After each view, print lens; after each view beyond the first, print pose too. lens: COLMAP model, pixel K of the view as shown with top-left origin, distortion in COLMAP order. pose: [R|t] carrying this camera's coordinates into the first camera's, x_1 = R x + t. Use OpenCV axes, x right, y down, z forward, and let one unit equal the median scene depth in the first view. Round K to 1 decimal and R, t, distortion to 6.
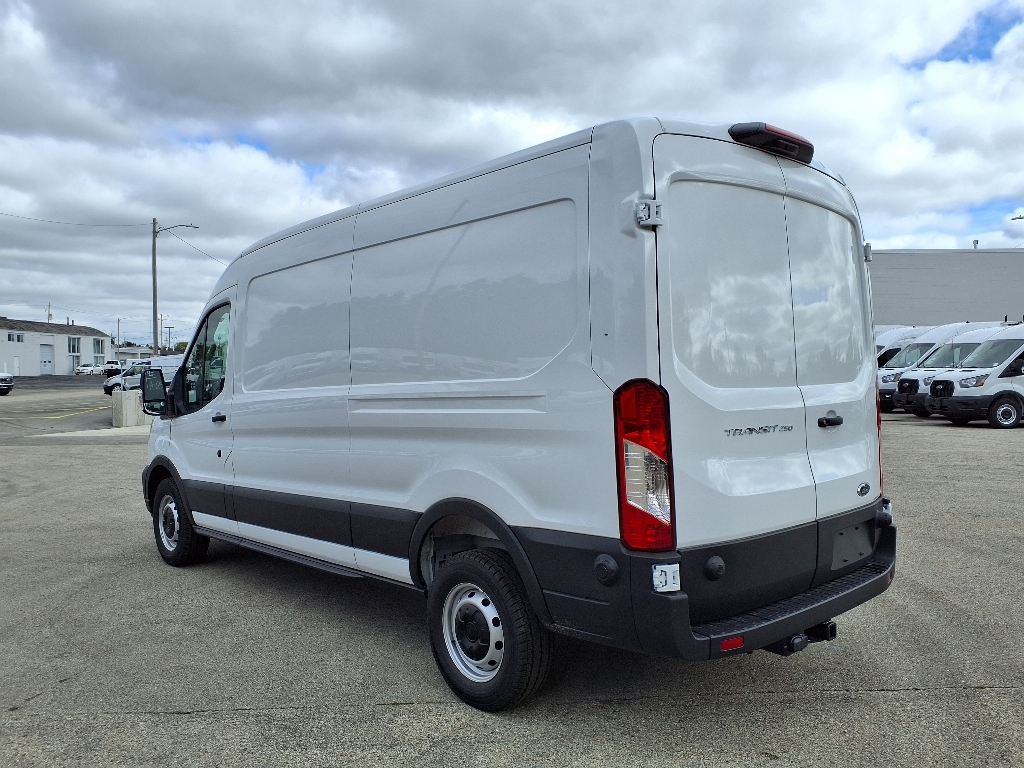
lens RADIAL K [[823.3, 0, 507.3], [0, 823.3, 388.3], [0, 0, 1]] dist [0.074419, -0.085149]
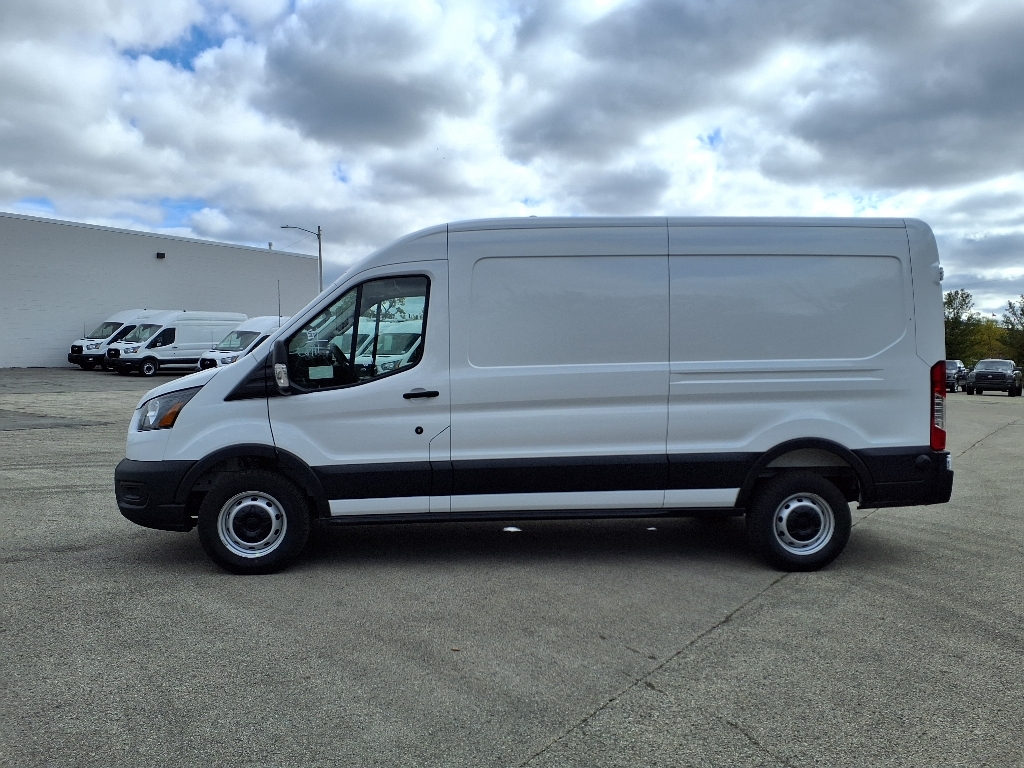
lens RADIAL K [[823.3, 0, 507.3], [0, 823.3, 388.3], [0, 0, 1]] dist [0.074419, -0.085149]
pose [[0.586242, -0.011123, 0.810059, -0.178370], [-0.005498, 0.999828, 0.017707, 0.002133], [-0.810117, -0.014834, 0.586080, 0.060561]]
